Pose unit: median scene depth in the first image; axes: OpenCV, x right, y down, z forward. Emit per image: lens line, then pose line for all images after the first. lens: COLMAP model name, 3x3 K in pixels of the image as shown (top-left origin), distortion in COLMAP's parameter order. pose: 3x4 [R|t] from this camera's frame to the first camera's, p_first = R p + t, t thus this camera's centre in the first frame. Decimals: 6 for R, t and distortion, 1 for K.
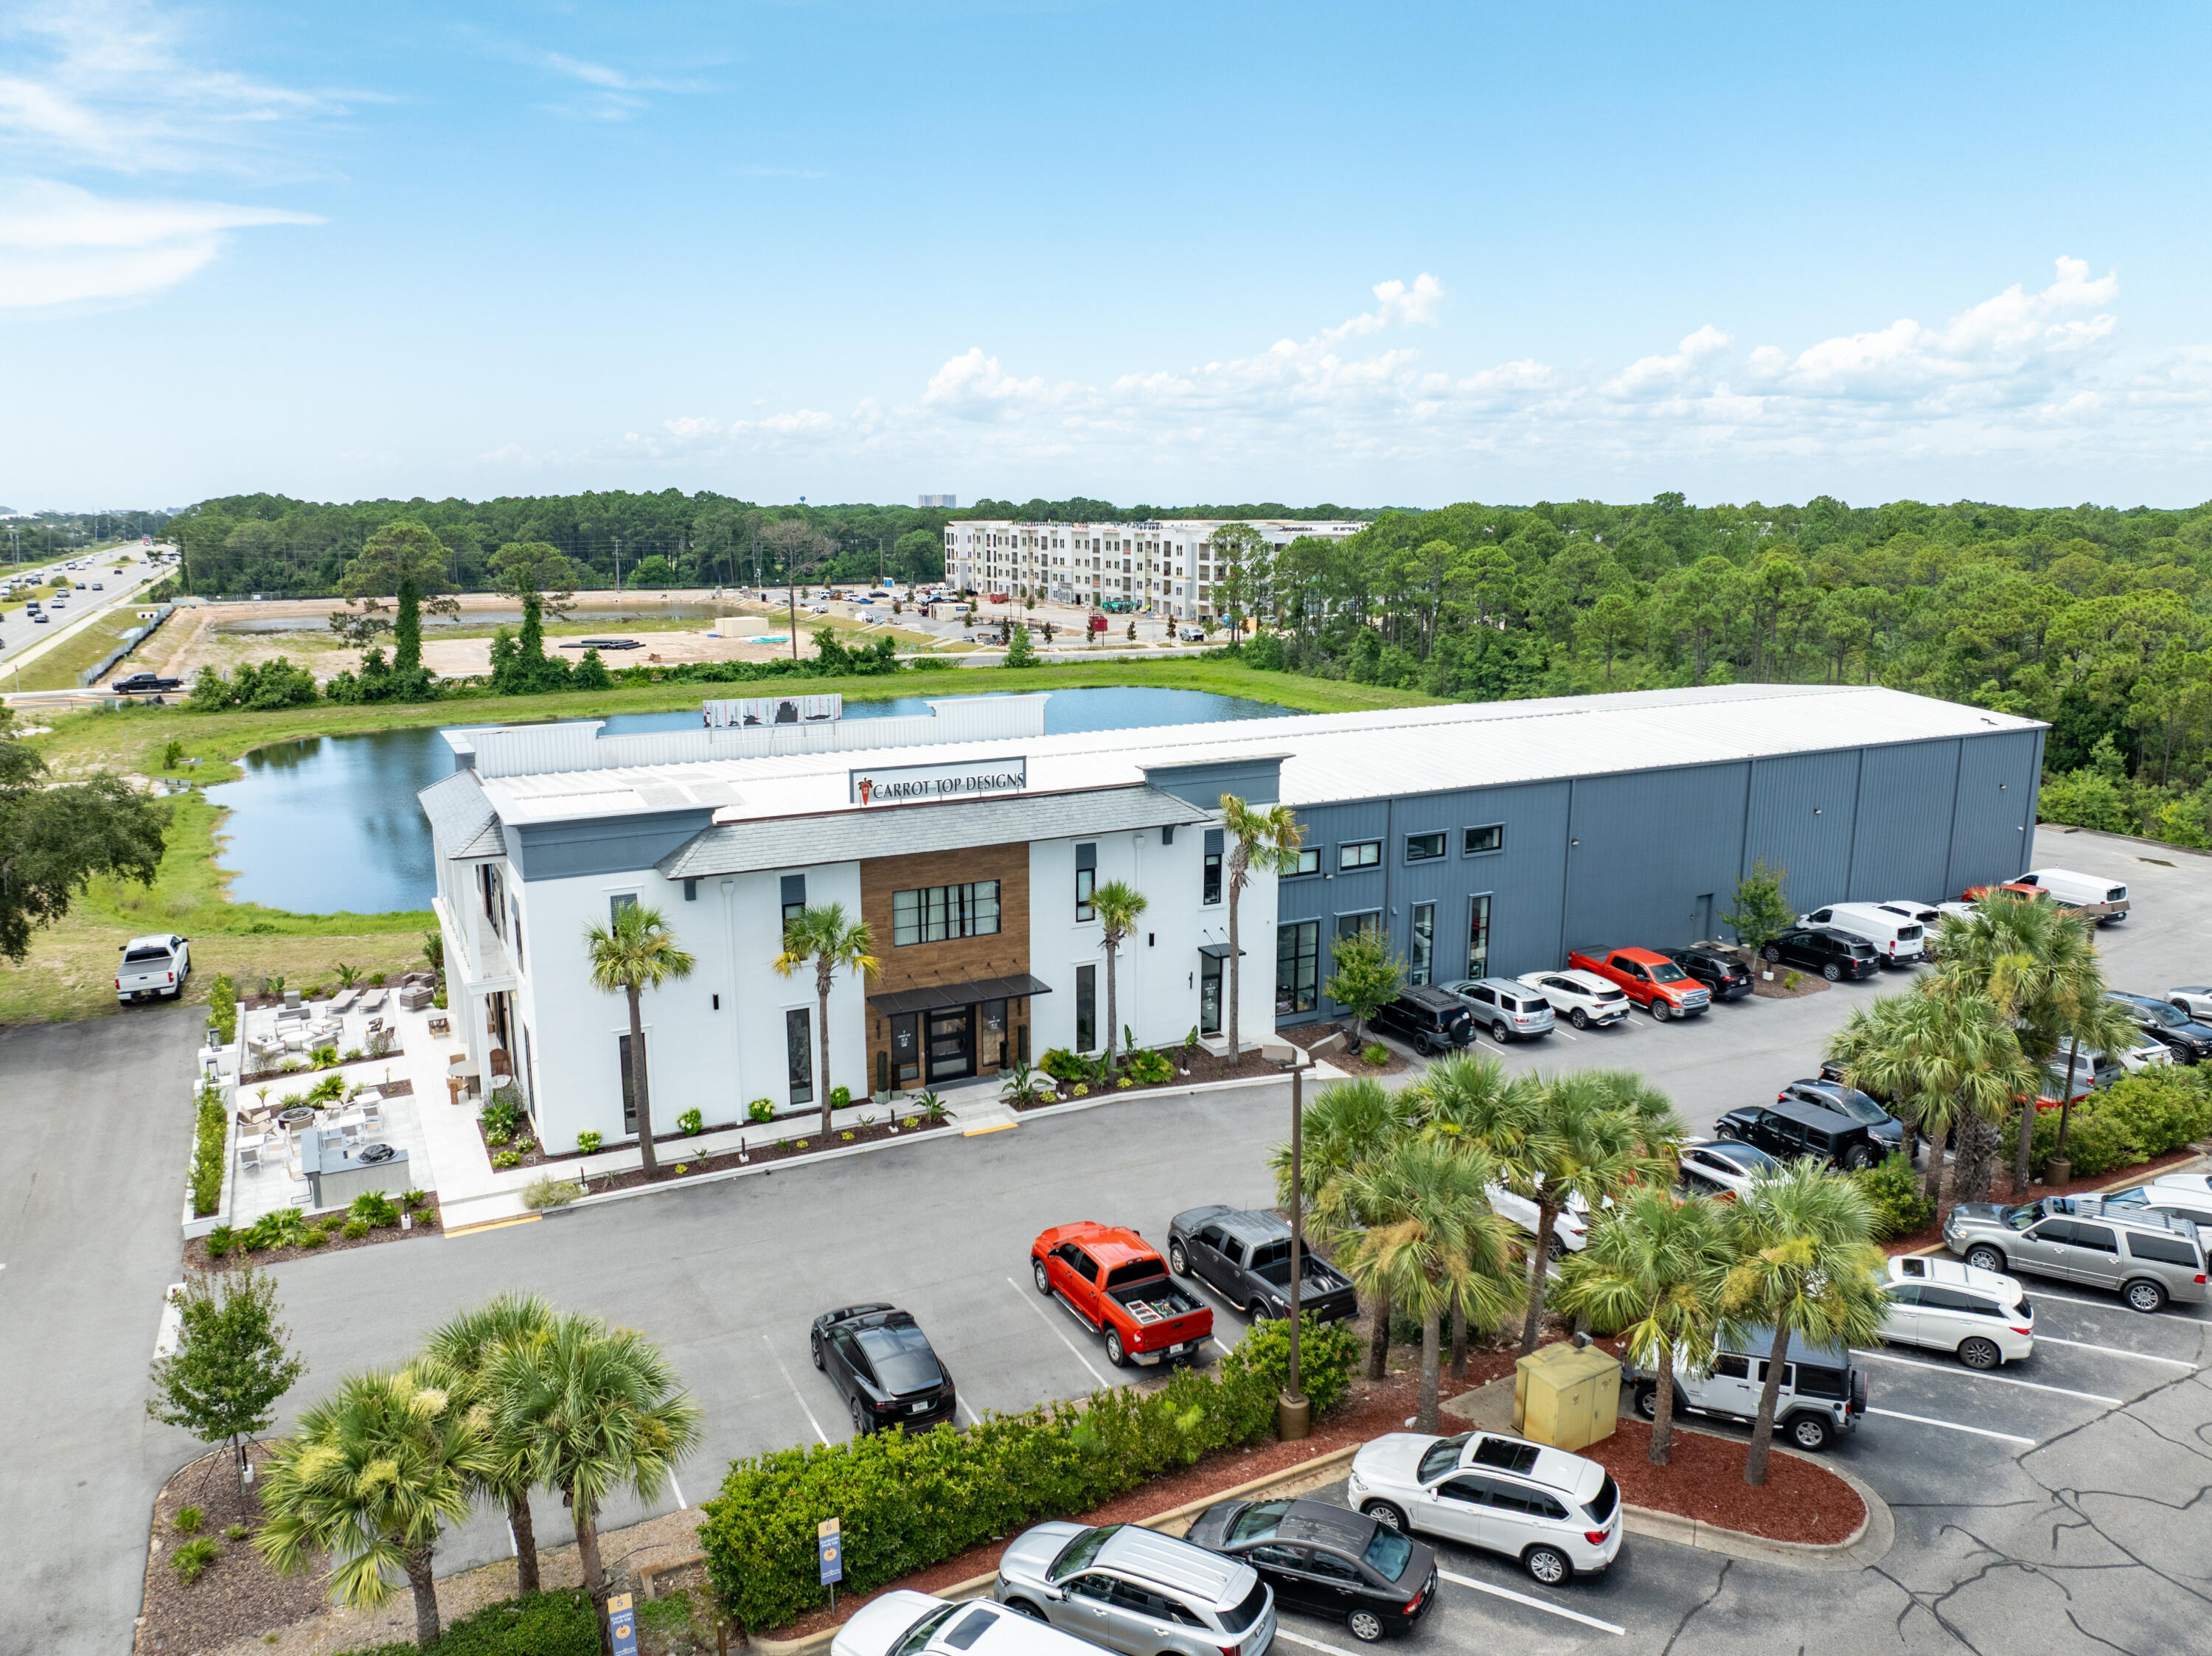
lens RADIAL K [[1548.7, 0, 1111.2], [0, 1548.7, 817.6], [0, 0, 1]] dist [-0.045207, 0.008529]
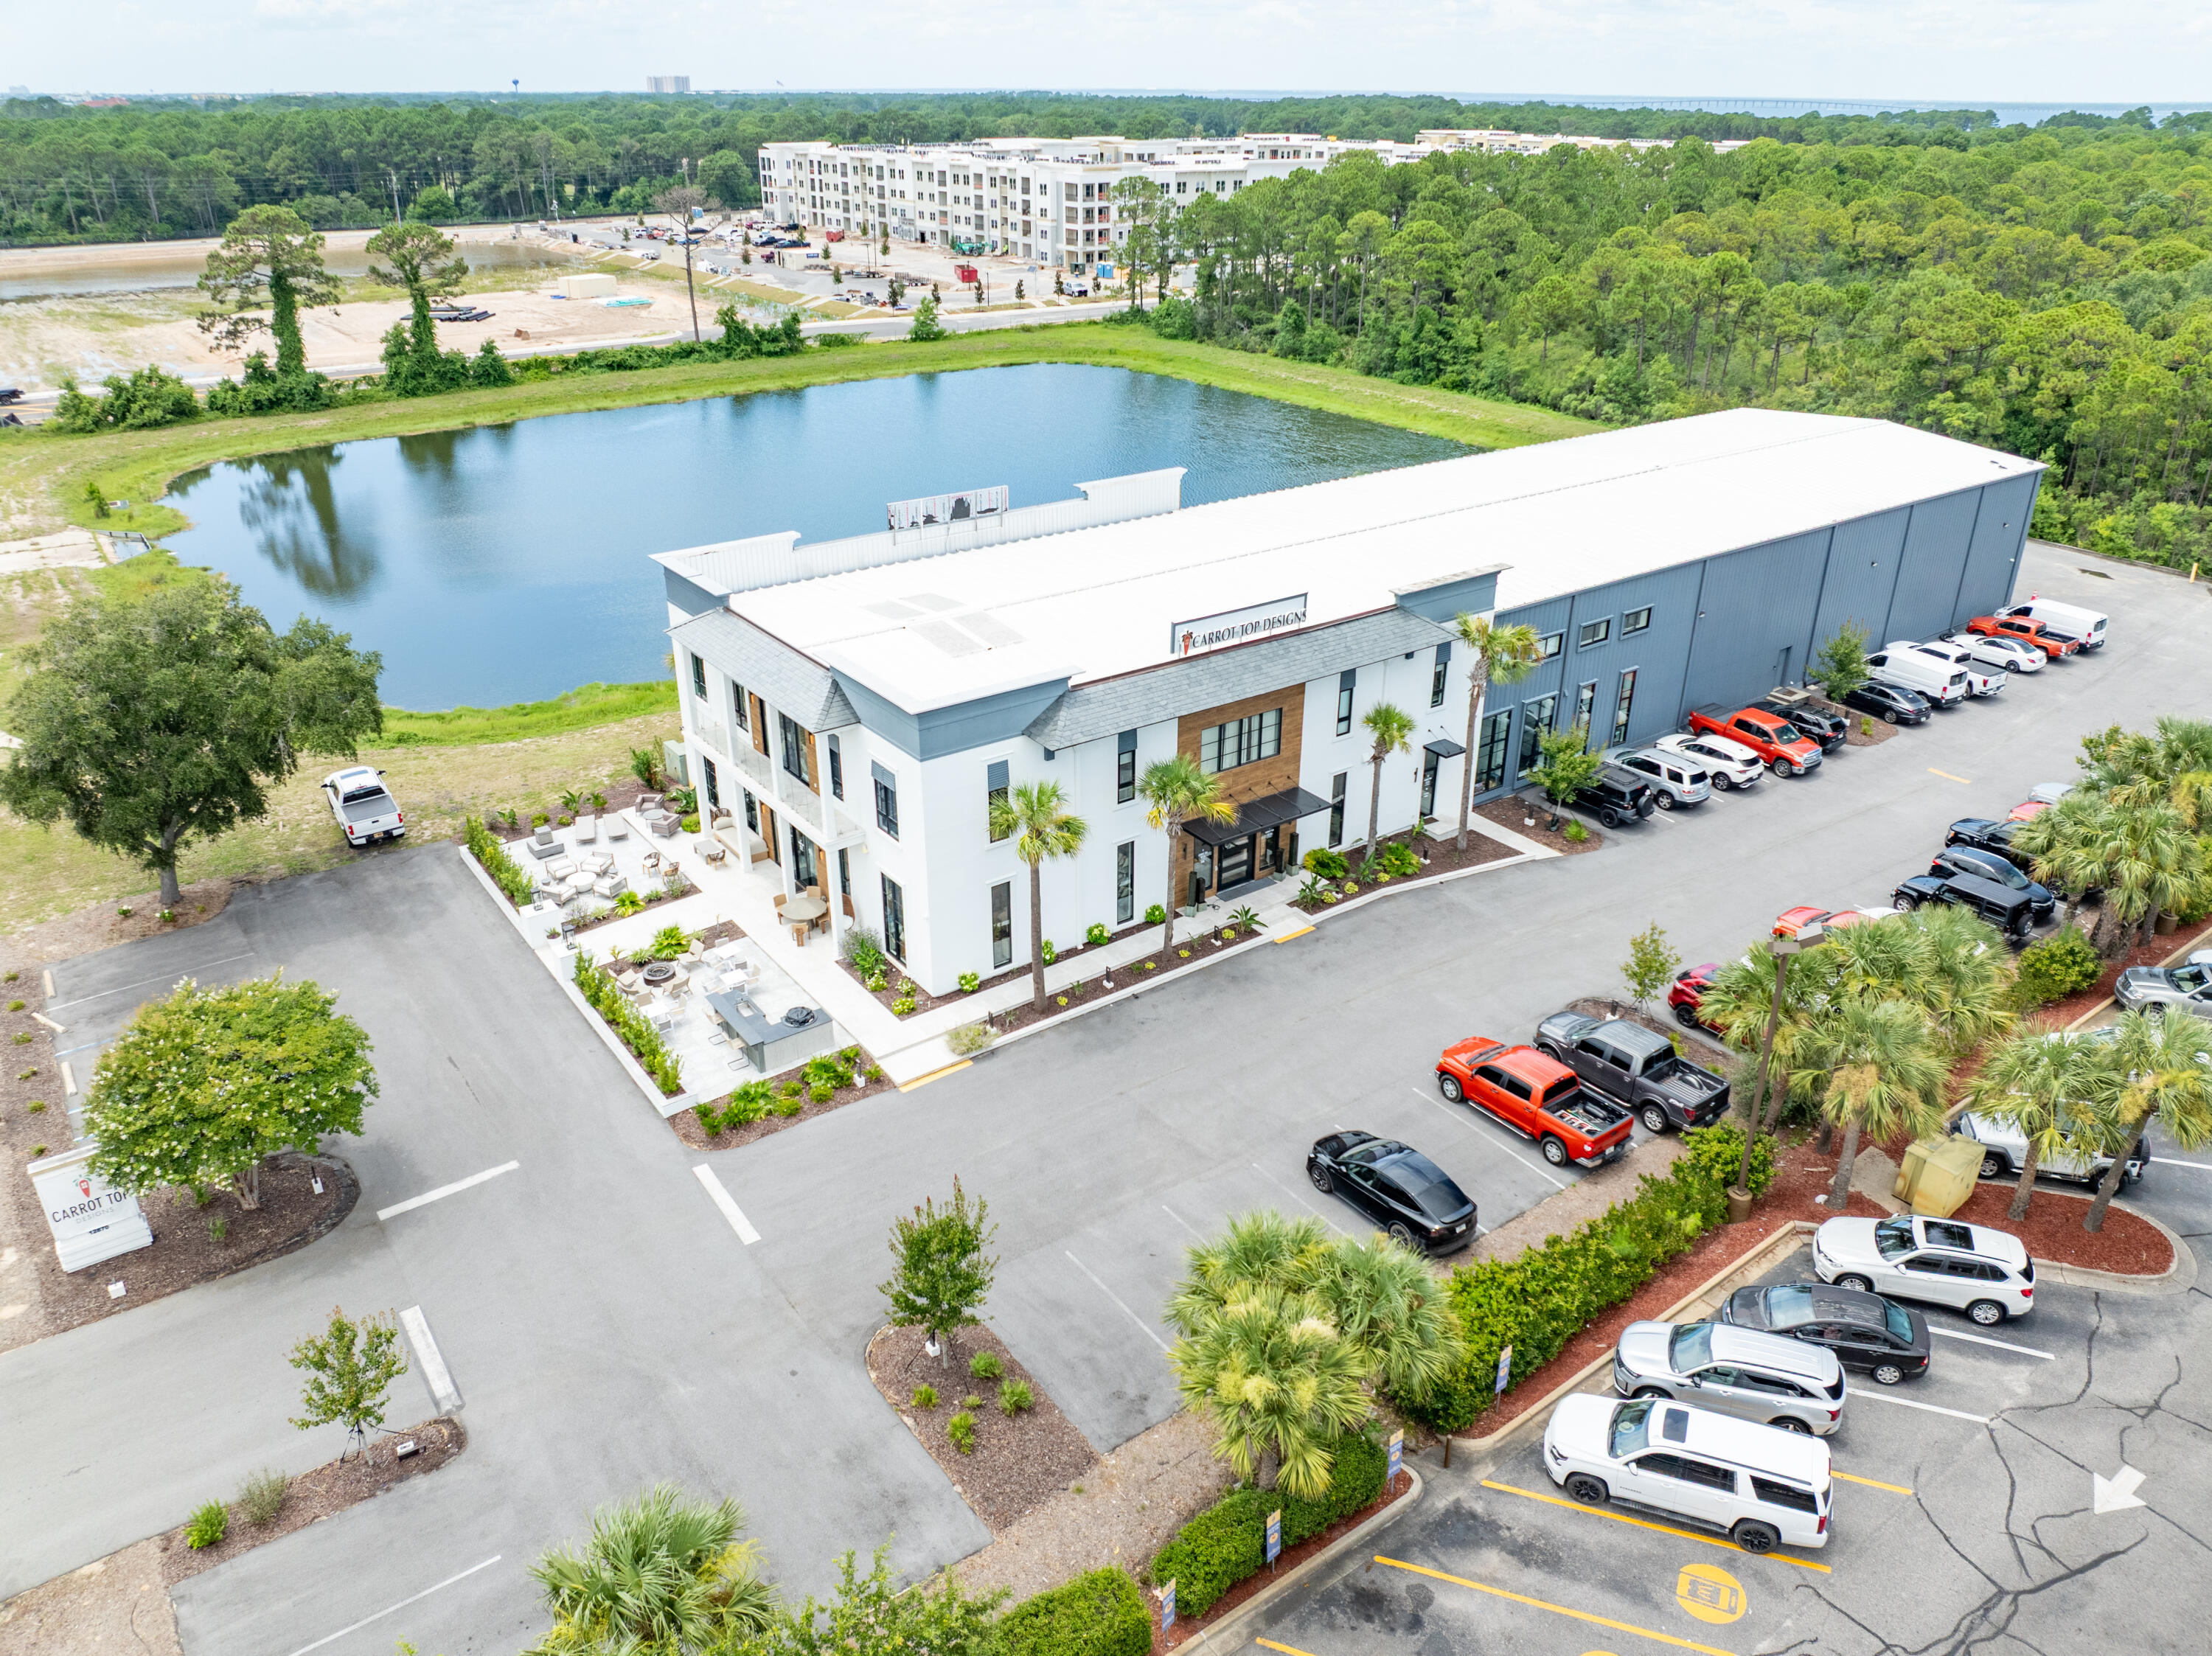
lens RADIAL K [[1548.7, 0, 1112.5], [0, 1548.7, 813.5], [0, 0, 1]] dist [-0.045207, 0.008529]
pose [[0.988940, -0.059662, 0.135786, -0.294958], [0.025083, 0.969613, 0.243353, -0.133547], [-0.146179, -0.237256, 0.960386, -0.037077]]
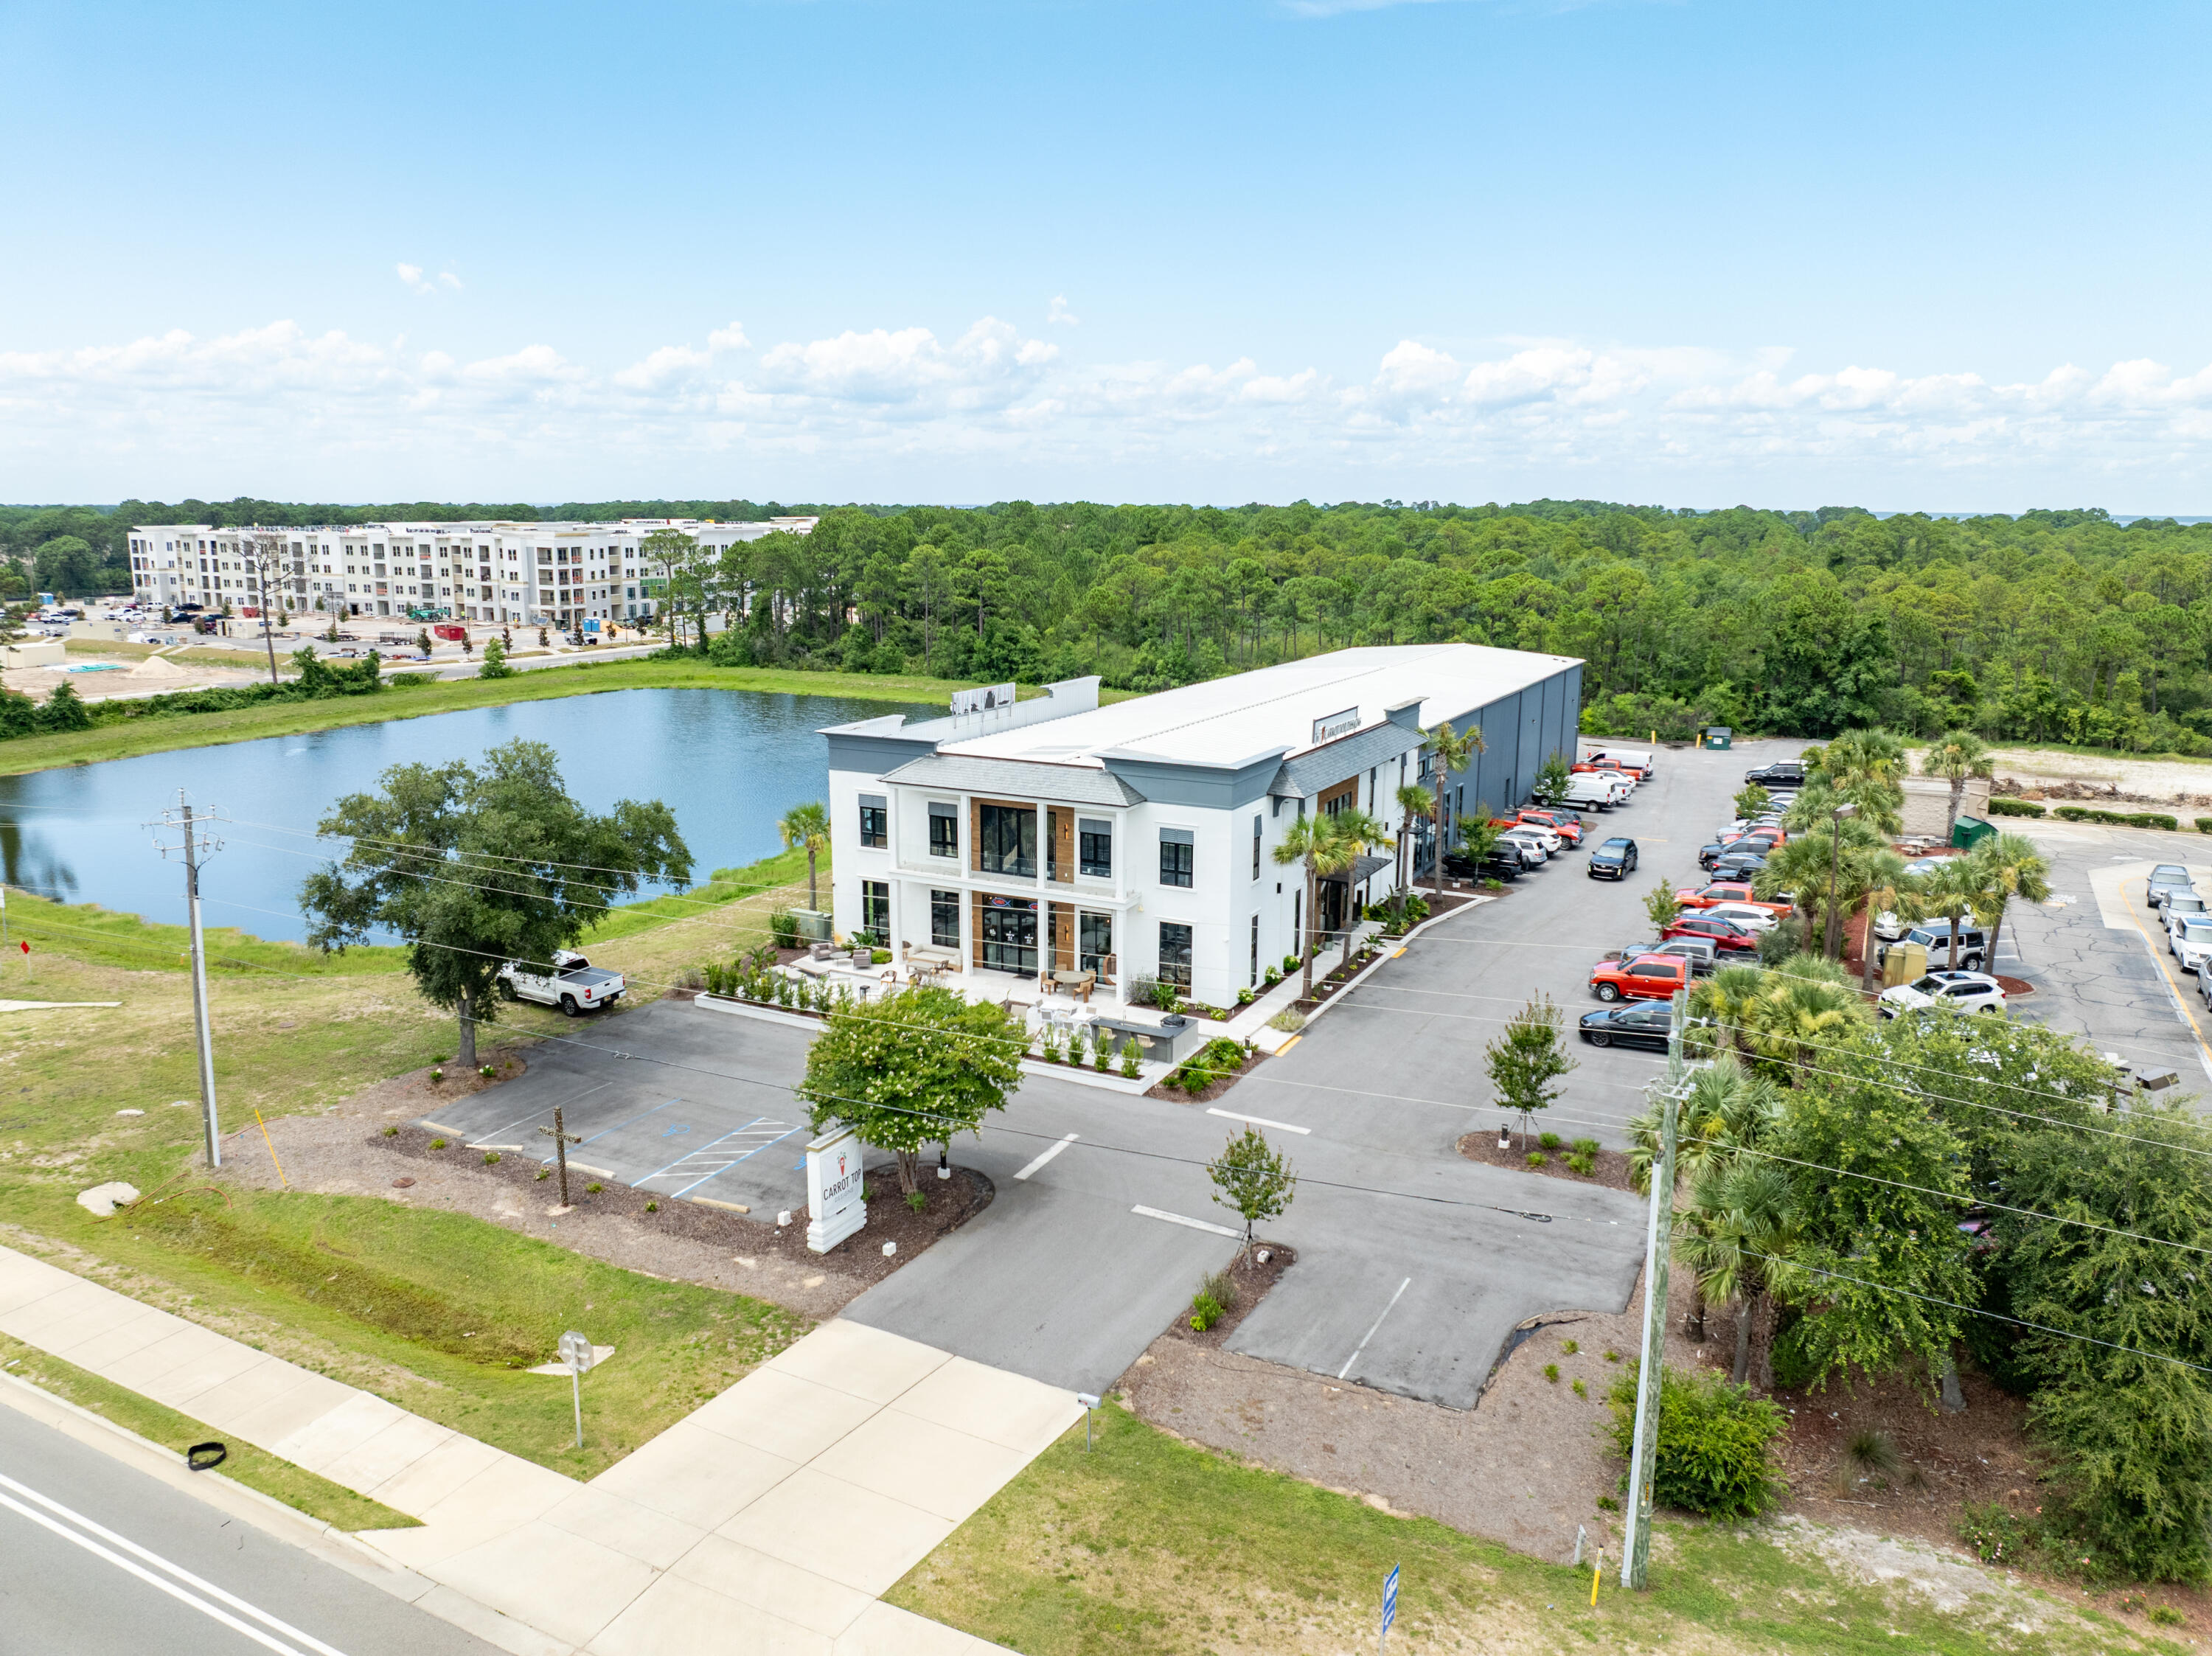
lens RADIAL K [[1548.7, 0, 1102.9], [0, 1548.7, 824.4], [0, 0, 1]] dist [-0.045207, 0.008529]
pose [[0.824527, -0.109641, 0.555099, -0.937676], [0.105057, 0.993653, 0.040214, -0.010994], [-0.555985, 0.025159, 0.830812, -0.077186]]
